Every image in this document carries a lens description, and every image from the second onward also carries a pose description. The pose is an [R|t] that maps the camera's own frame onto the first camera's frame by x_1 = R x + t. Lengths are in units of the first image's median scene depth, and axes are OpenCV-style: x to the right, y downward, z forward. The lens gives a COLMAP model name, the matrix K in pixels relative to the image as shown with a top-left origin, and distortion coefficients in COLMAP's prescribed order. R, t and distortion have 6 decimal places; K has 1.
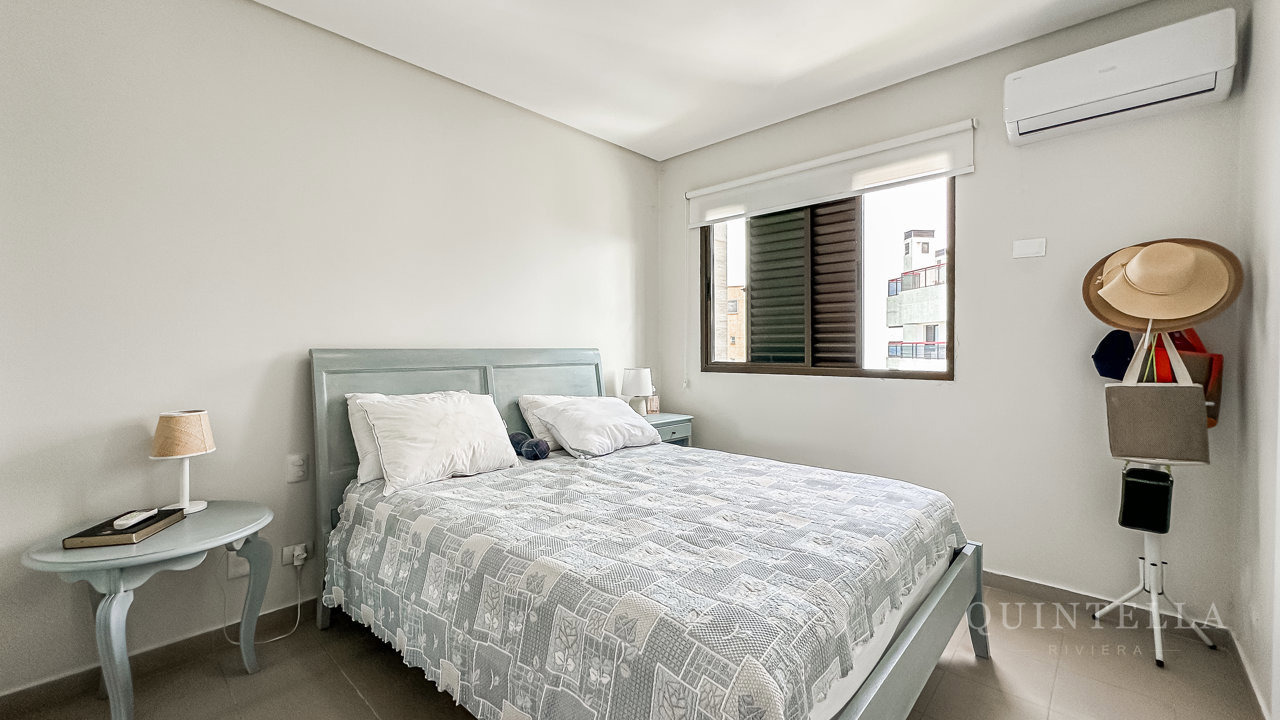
lens RADIAL K [[517.4, 0, 640.3], [0, 517.4, 352.4], [0, 0, 1]] dist [-0.004242, 0.001729]
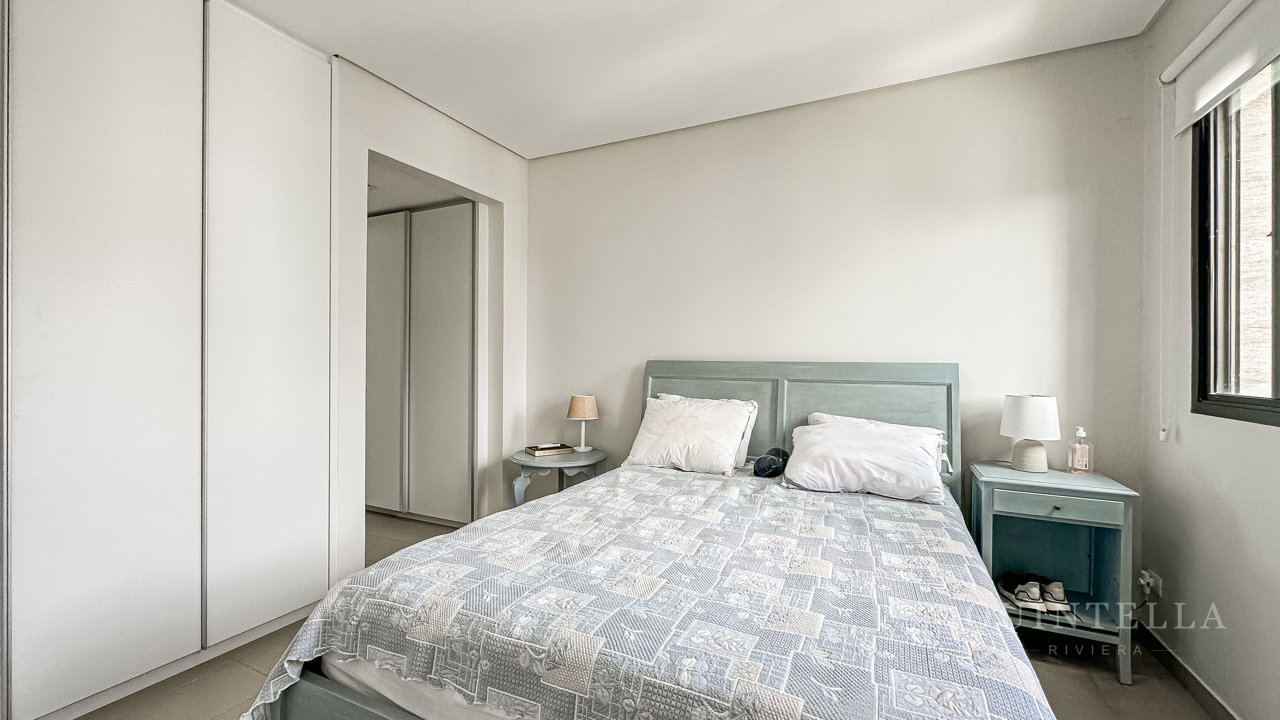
lens RADIAL K [[517.4, 0, 638.7], [0, 517.4, 359.1], [0, 0, 1]] dist [-0.004242, 0.001729]
pose [[0.285214, 0.003975, -0.958456, 0.761959], [-0.014935, 0.999888, -0.000297, -0.010384], [0.958347, 0.014399, 0.285242, 0.574799]]
